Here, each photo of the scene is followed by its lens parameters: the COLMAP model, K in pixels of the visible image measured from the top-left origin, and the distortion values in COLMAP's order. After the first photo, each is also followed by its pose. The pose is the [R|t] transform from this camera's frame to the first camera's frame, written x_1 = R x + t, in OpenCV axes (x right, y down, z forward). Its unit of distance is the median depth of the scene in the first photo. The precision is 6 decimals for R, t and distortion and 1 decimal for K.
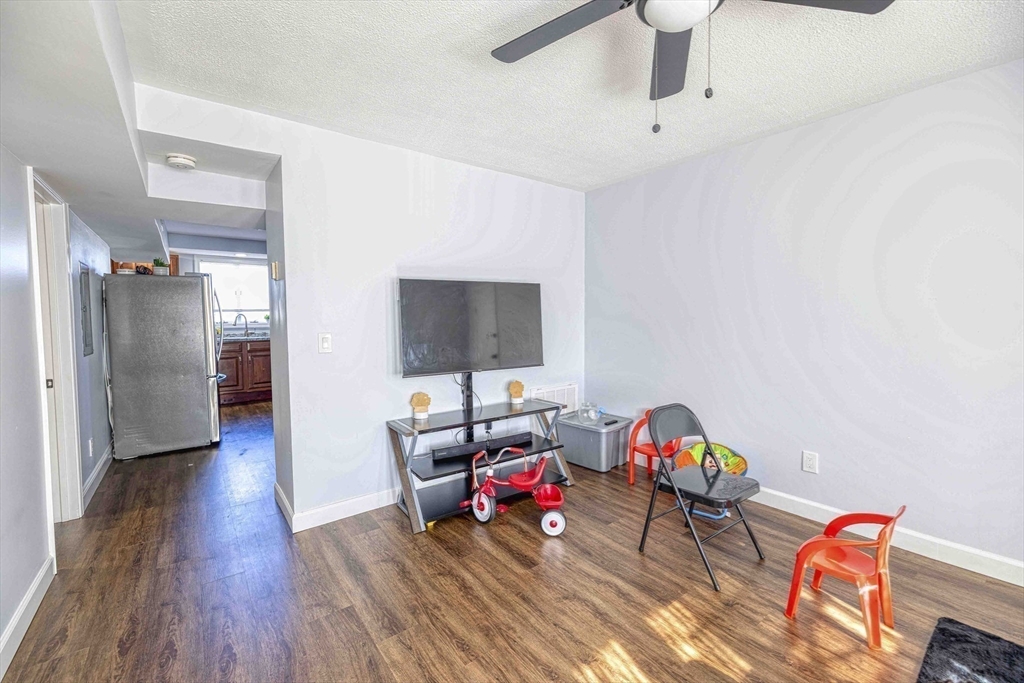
lens RADIAL K [[426.3, 0, 511.9], [0, 426.3, 339.6], [0, 0, 1]] dist [-0.004611, -0.000152]
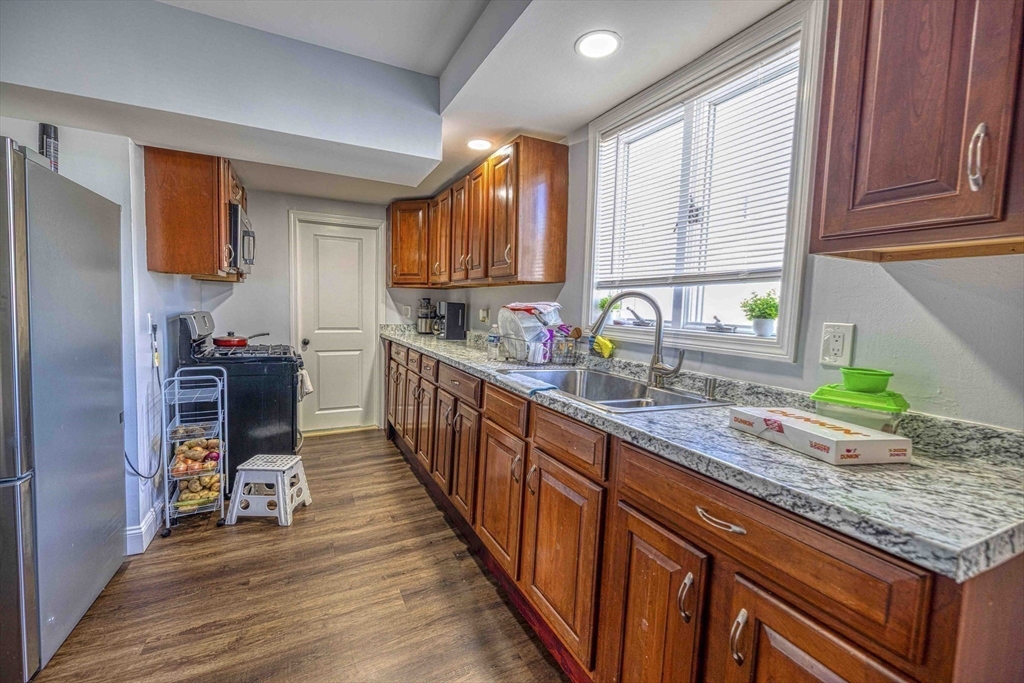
lens RADIAL K [[426.3, 0, 511.3], [0, 426.3, 338.6], [0, 0, 1]] dist [-0.004611, -0.000152]
pose [[-0.174041, 0.074325, -0.981929, -0.357024], [-0.083669, 0.992426, 0.089950, -0.047515], [0.981177, 0.097812, -0.166504, 0.945361]]
